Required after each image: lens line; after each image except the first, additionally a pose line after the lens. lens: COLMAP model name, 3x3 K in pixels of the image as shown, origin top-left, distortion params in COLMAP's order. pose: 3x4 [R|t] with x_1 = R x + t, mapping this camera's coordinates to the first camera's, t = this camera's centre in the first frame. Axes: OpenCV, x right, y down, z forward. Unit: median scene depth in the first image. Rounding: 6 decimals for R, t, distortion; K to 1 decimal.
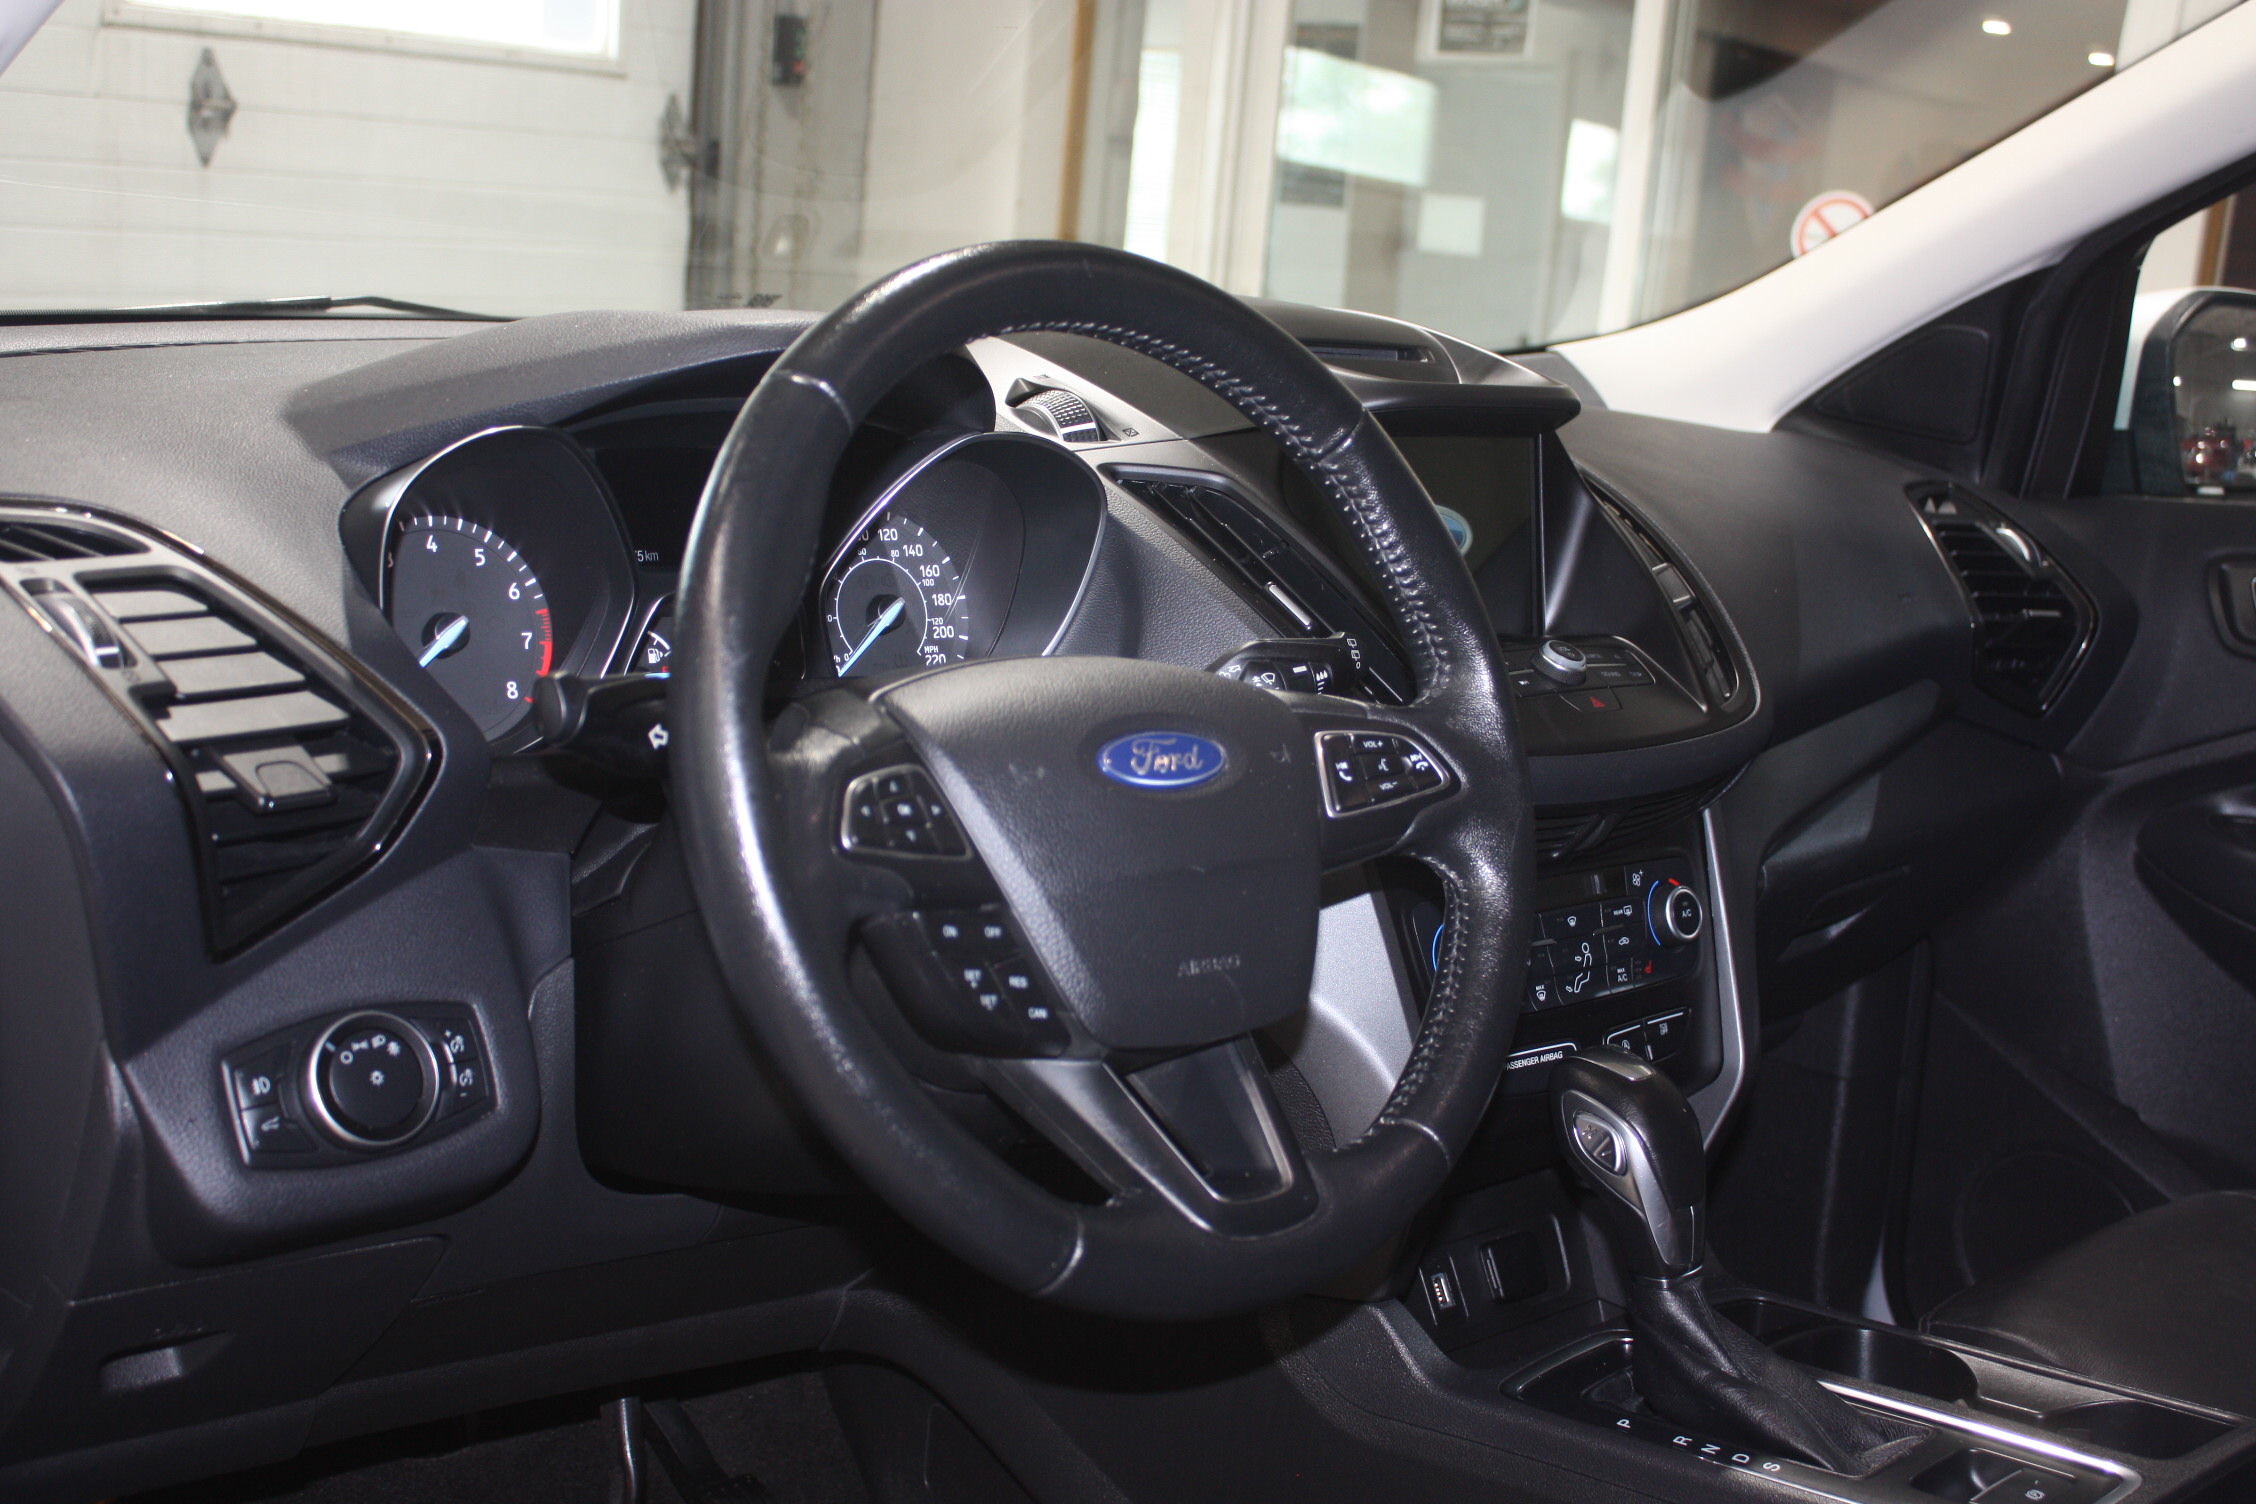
lens RADIAL K [[2629.4, 0, 1128.0], [0, 2629.4, 752.0], [0, 0, 1]] dist [-0.003910, -0.002591]
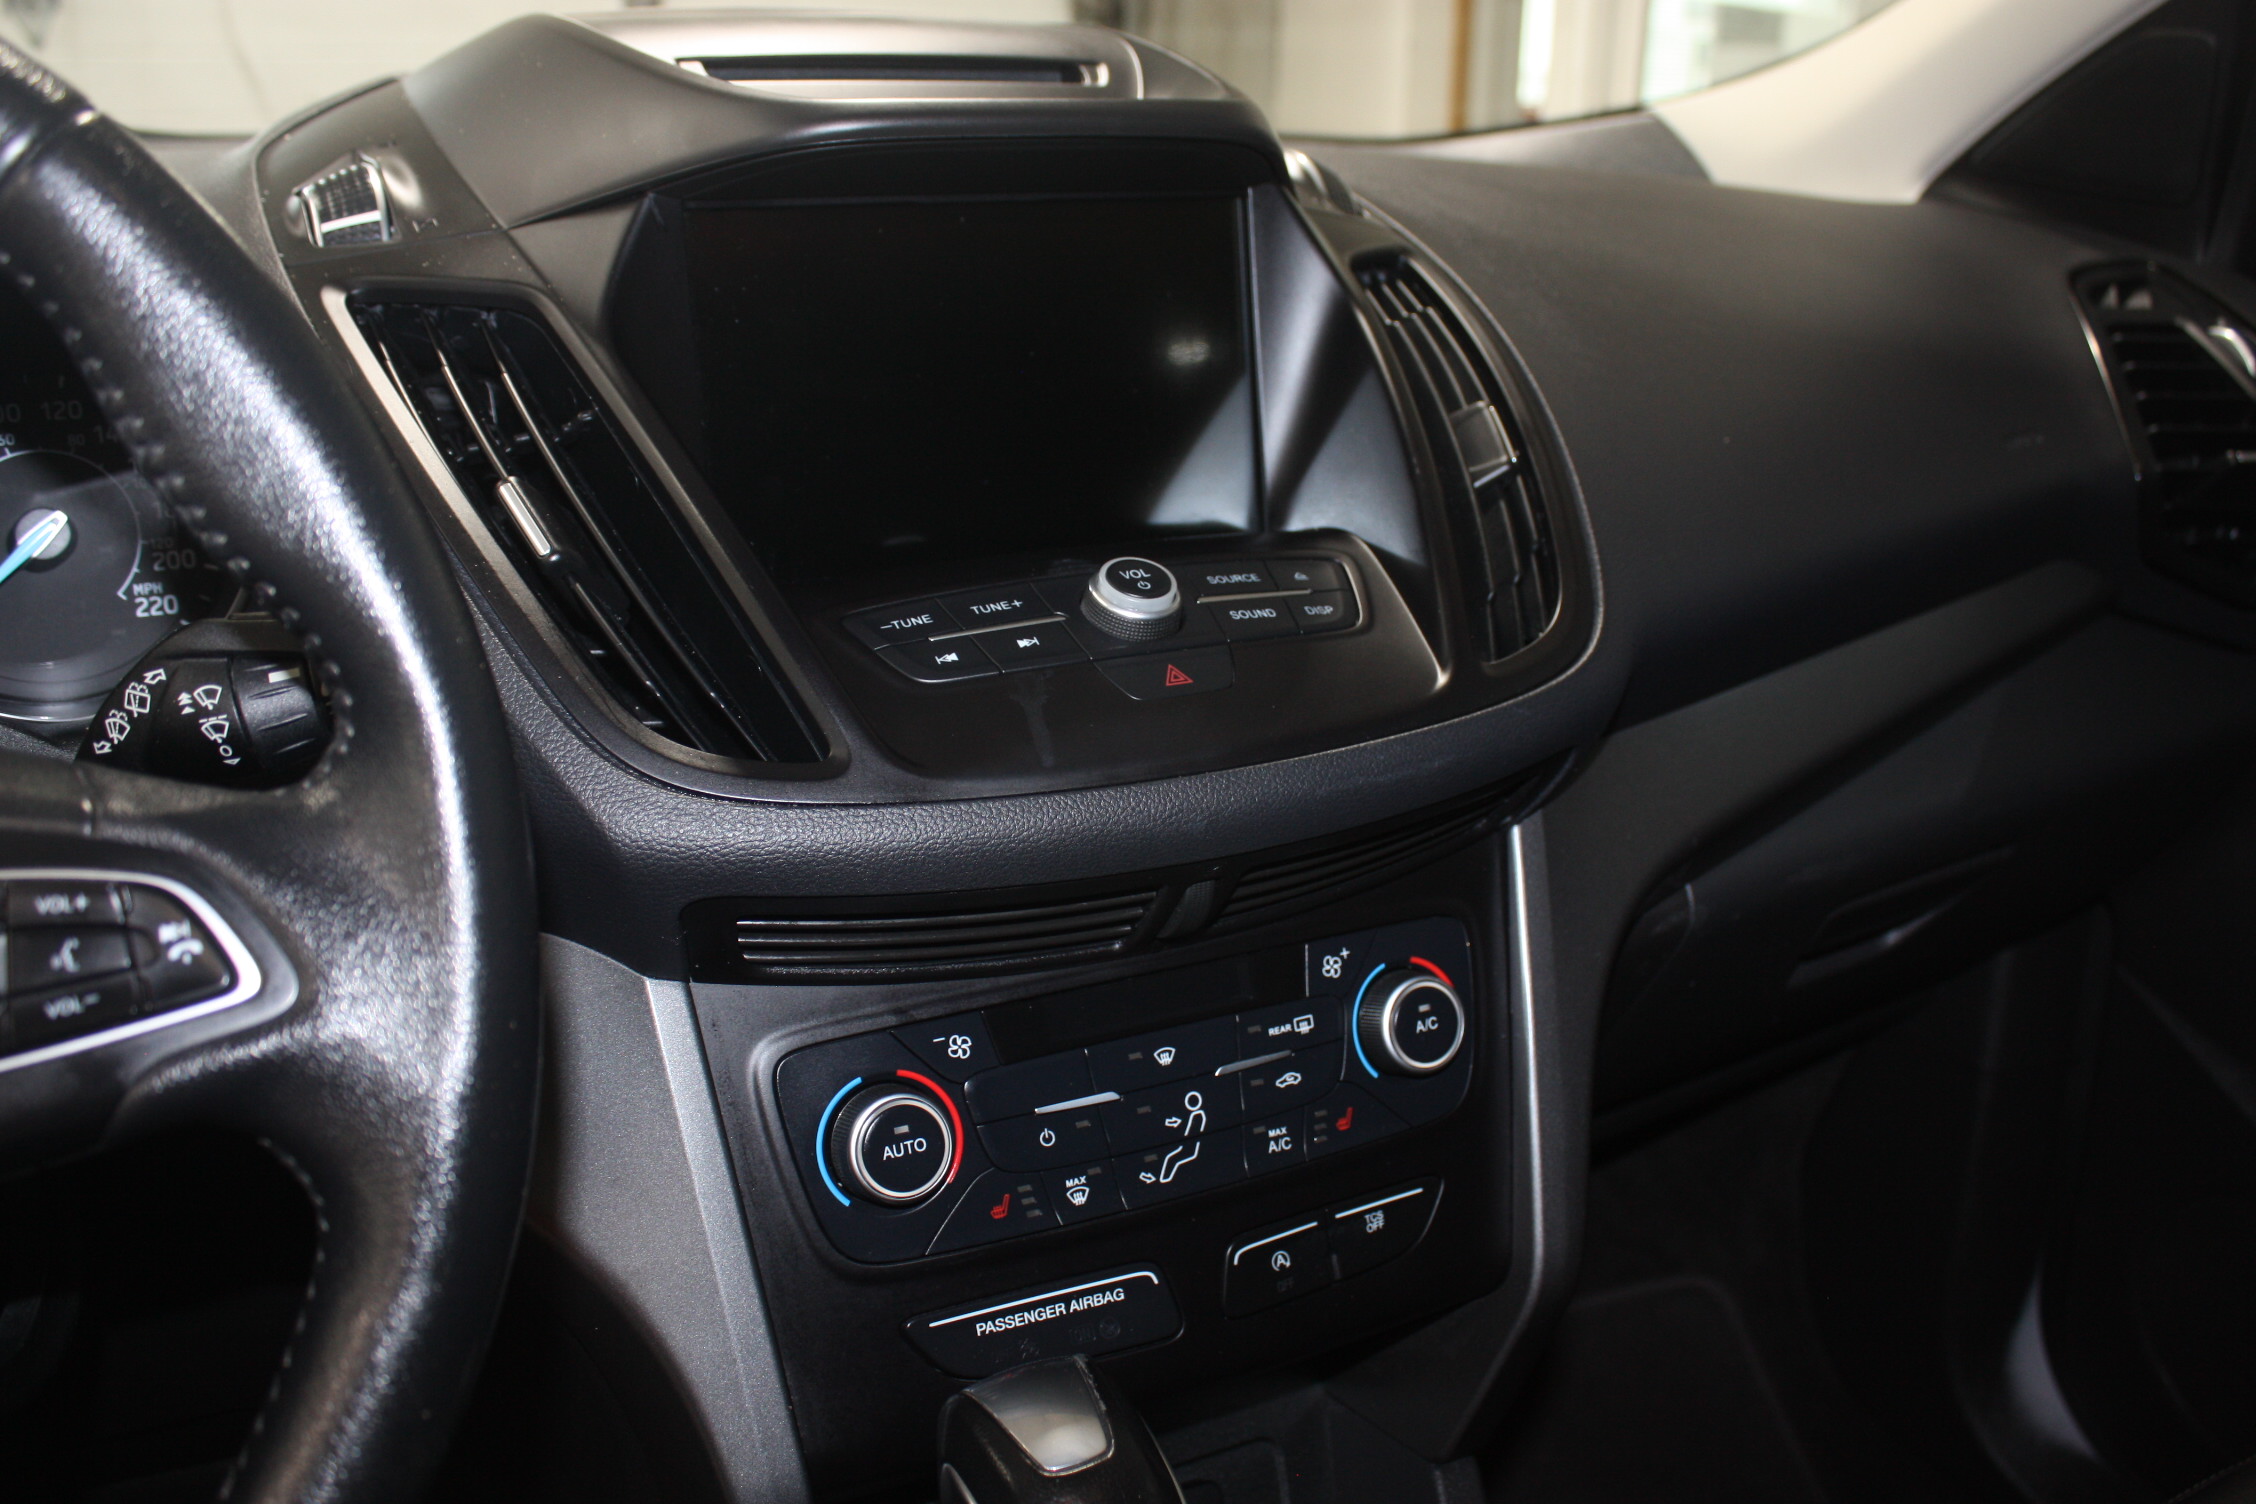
lens RADIAL K [[2004.0, 0, 1128.0], [0, 2004.0, 752.0], [0, 0, 1]] dist [-0.108874, 0.078466]
pose [[0.961007, 0.020688, -0.275749, 0.257517], [0.010877, 0.993598, 0.112452, -0.045610], [0.276310, -0.111066, 0.954629, 0.548340]]
